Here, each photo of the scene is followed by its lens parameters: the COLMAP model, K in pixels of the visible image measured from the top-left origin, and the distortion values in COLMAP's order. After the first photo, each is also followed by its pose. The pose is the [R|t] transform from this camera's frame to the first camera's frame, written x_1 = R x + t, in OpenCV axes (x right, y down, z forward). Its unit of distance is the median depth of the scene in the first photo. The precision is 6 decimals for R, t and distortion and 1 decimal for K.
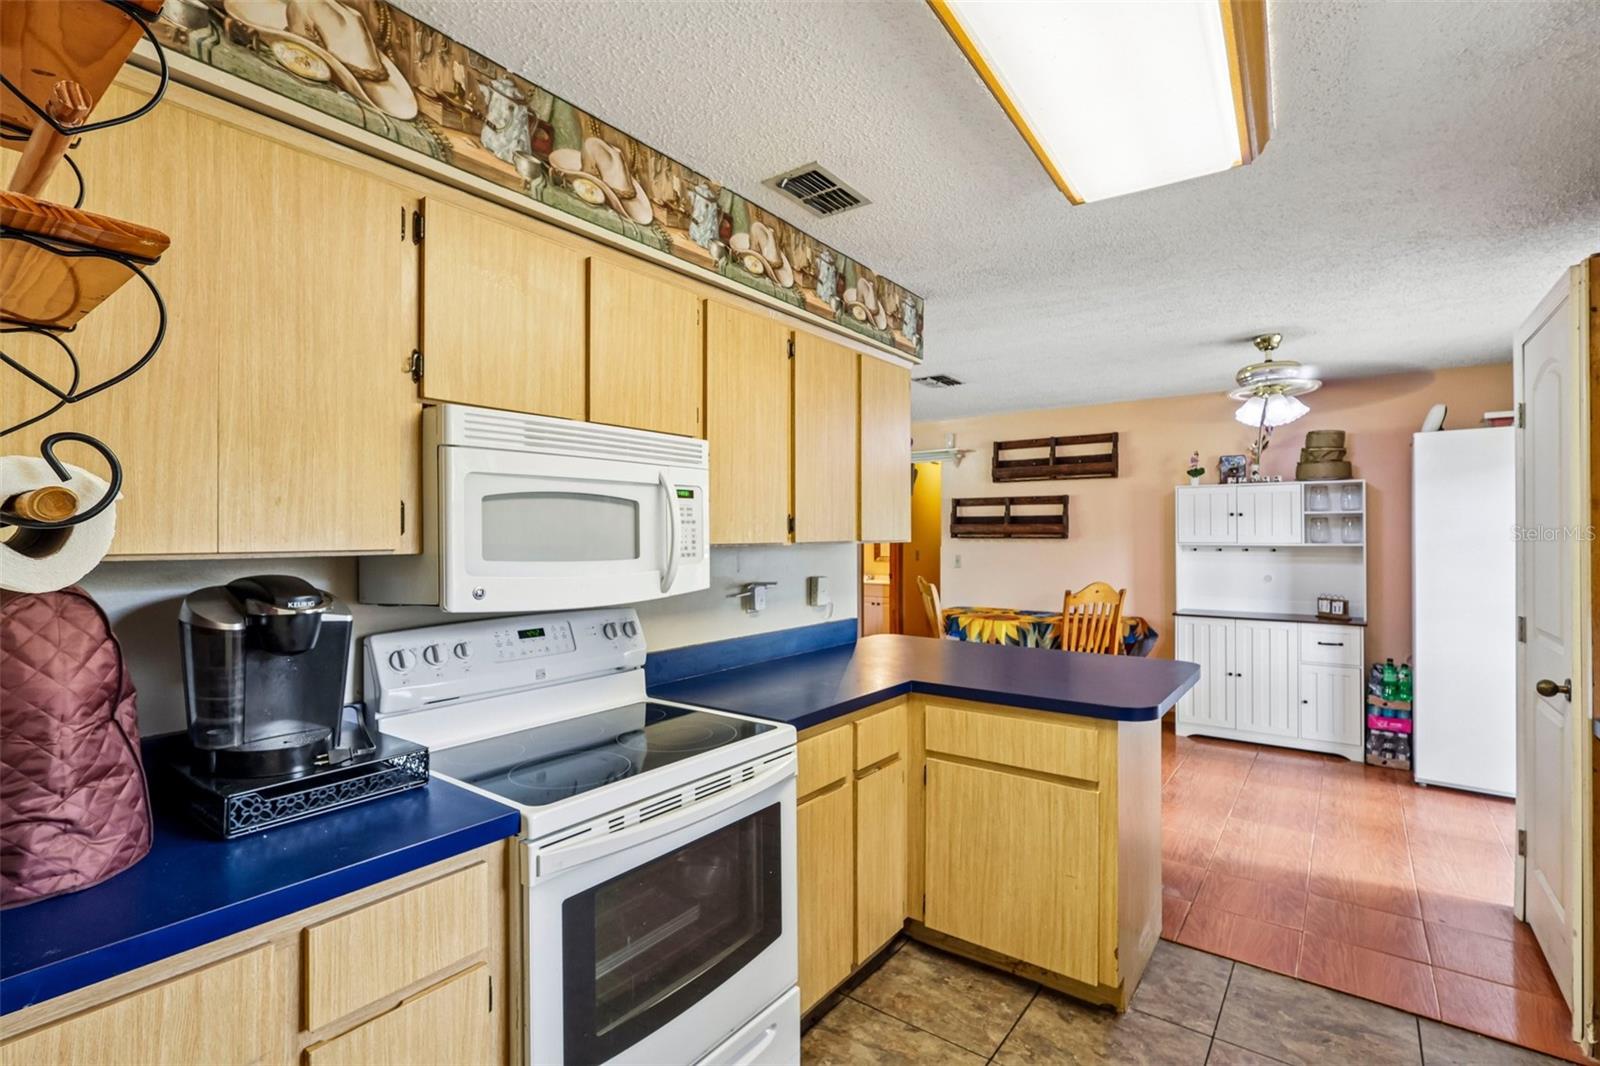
lens RADIAL K [[740.3, 0, 800.3], [0, 740.3, 533.7], [0, 0, 1]] dist [-0.006627, 0.002051]
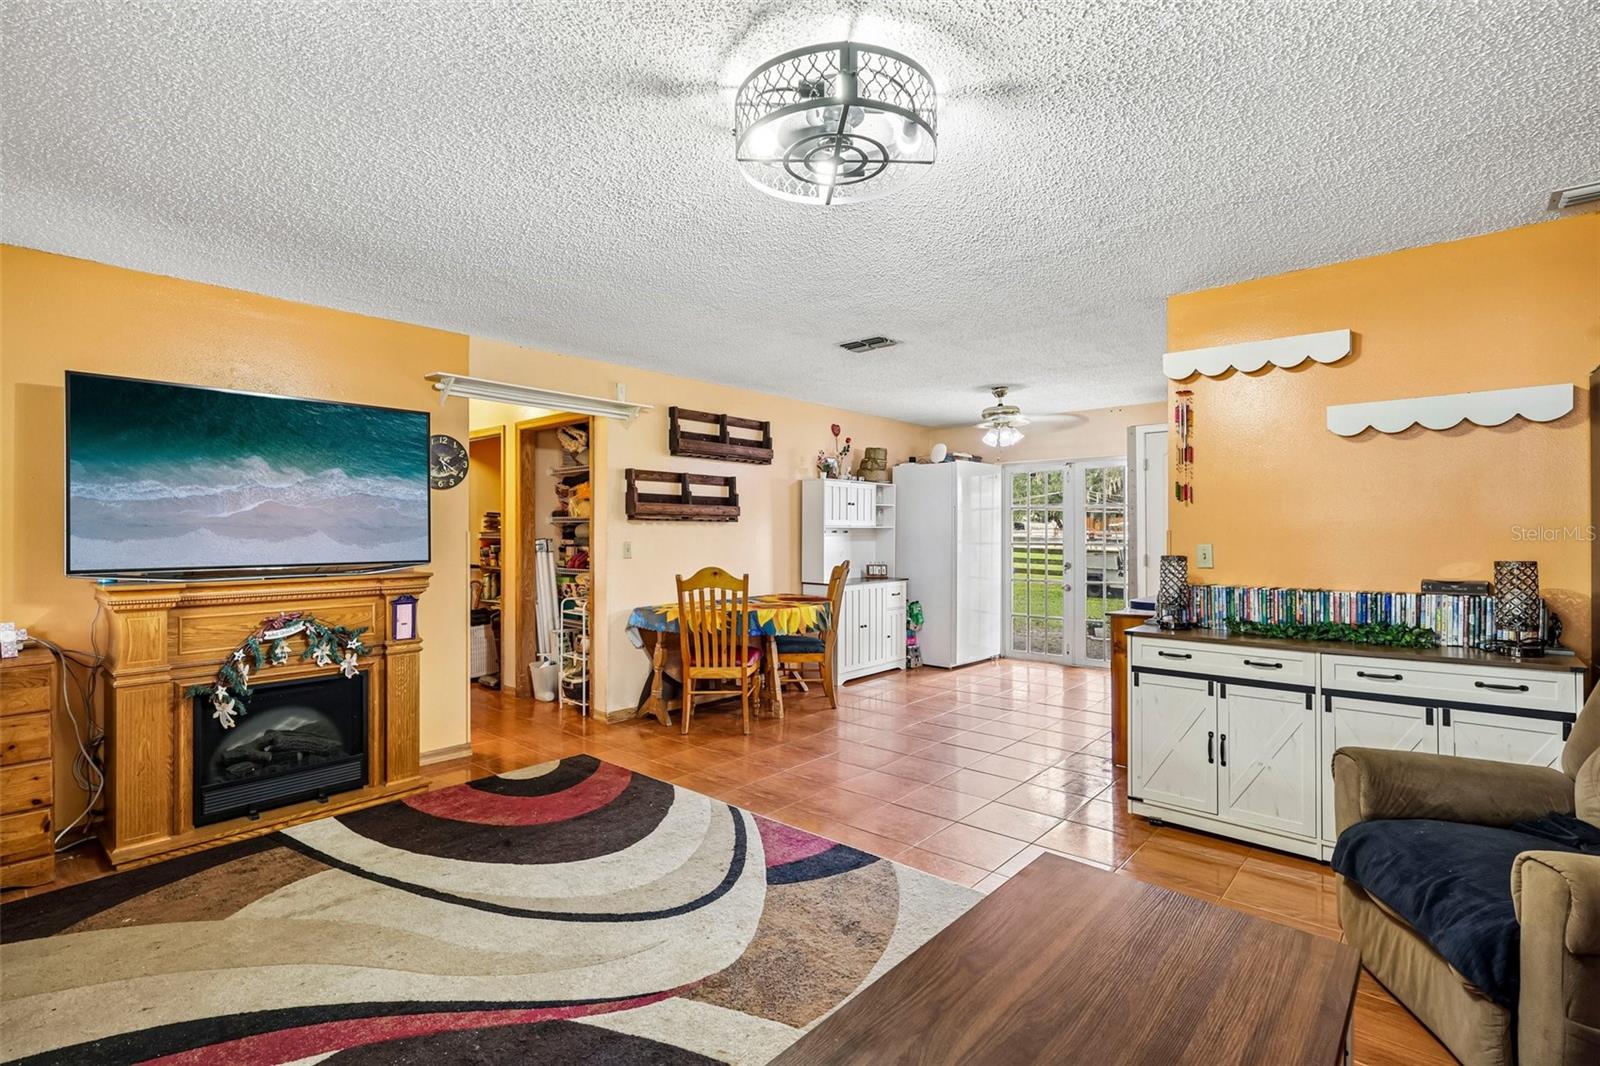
lens RADIAL K [[740.3, 0, 796.7], [0, 740.3, 534.4], [0, 0, 1]] dist [-0.006627, 0.002051]
pose [[0.087945, -0.003310, 0.996120, -0.599147], [-0.004779, 0.999982, 0.003744, 0.019083], [-0.996114, -0.005090, 0.087927, 0.825387]]
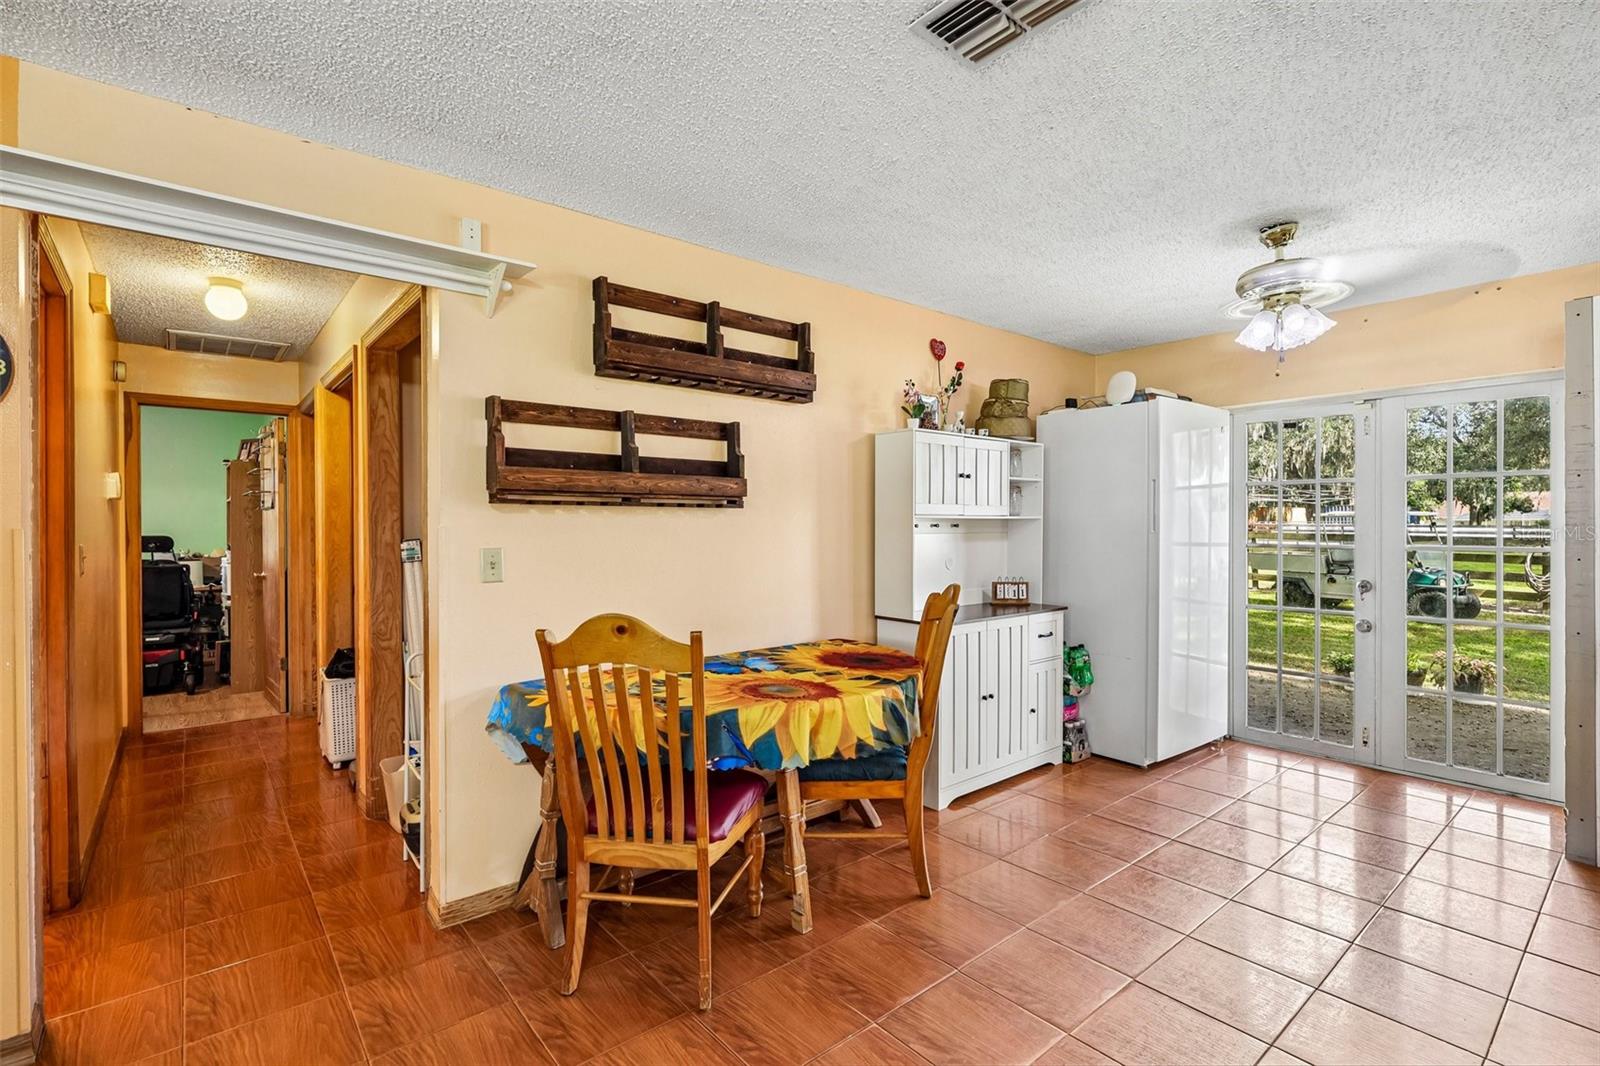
lens RADIAL K [[740.3, 0, 796.3], [0, 740.3, 531.9], [0, 0, 1]] dist [-0.006627, 0.002051]
pose [[0.242901, -0.010310, 0.969996, -0.129638], [-0.001949, 0.999936, 0.011117, 0.017584], [-0.970049, -0.004591, 0.242866, 0.827788]]
